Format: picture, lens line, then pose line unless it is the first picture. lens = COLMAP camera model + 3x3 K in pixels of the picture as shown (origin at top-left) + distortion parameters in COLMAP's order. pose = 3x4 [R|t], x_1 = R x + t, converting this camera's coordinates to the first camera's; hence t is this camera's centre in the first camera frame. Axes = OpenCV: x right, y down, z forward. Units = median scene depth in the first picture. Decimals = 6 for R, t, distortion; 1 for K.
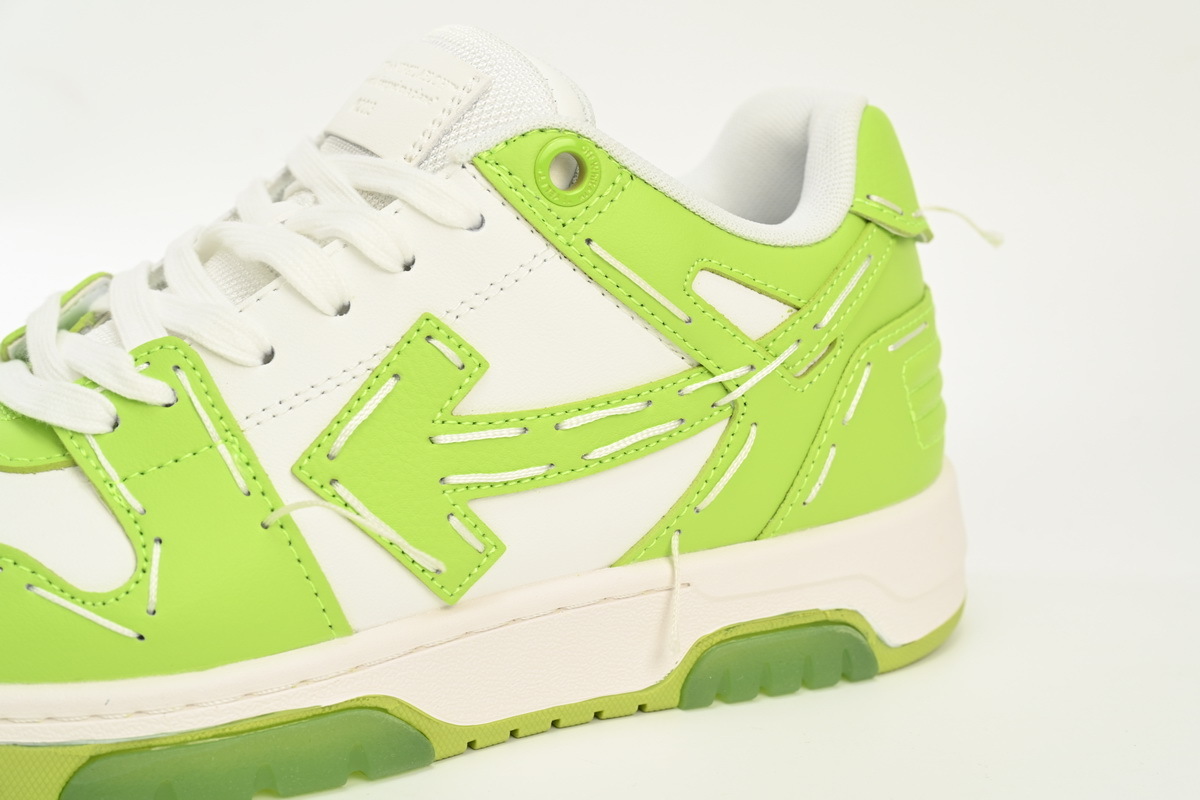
lens RADIAL K [[2076.9, 0, 600.0], [0, 2076.9, 400.0], [0, 0, 1]] dist [0.009080, 0.049502]
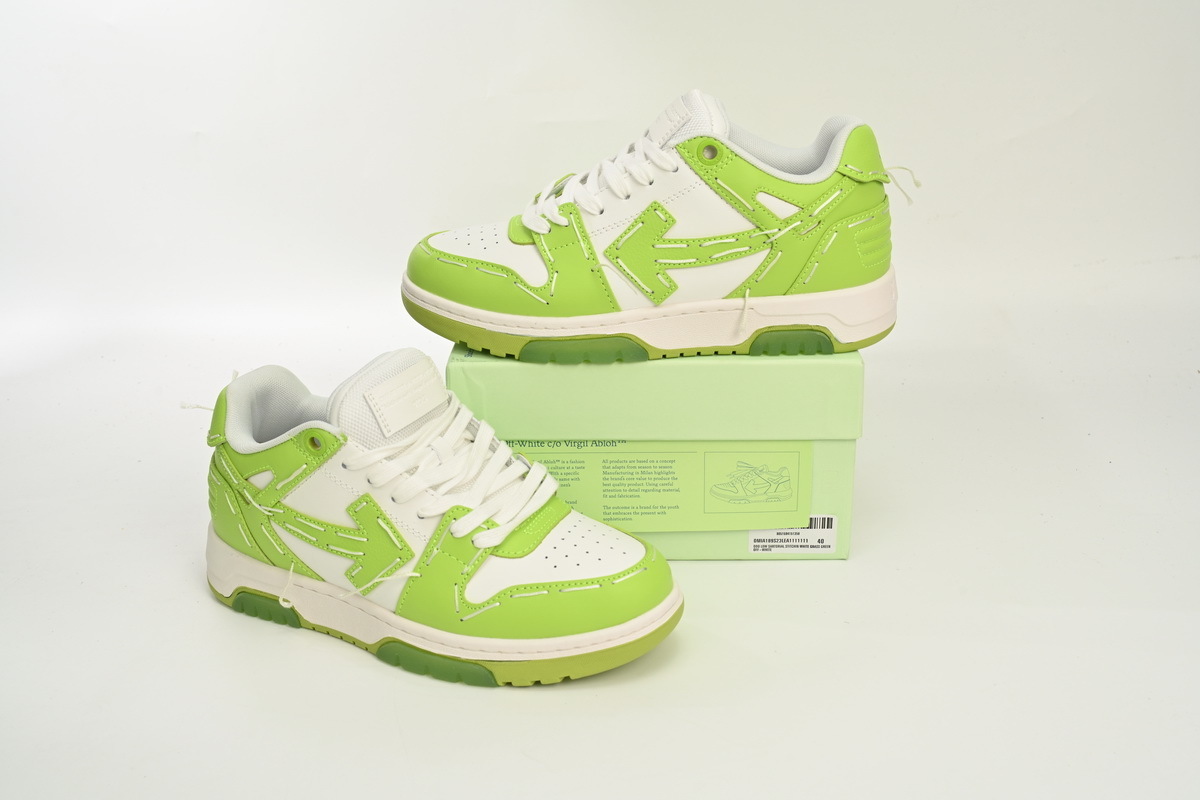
lens RADIAL K [[1361.9, 0, 600.0], [0, 1361.9, 400.0], [0, 0, 1]] dist [0.005999, 0.001238]
pose [[0.922788, 0.130202, -0.362643, 0.541275], [-0.077442, 0.984643, 0.156463, -0.057879], [0.377446, -0.116299, 0.918700, -0.741877]]
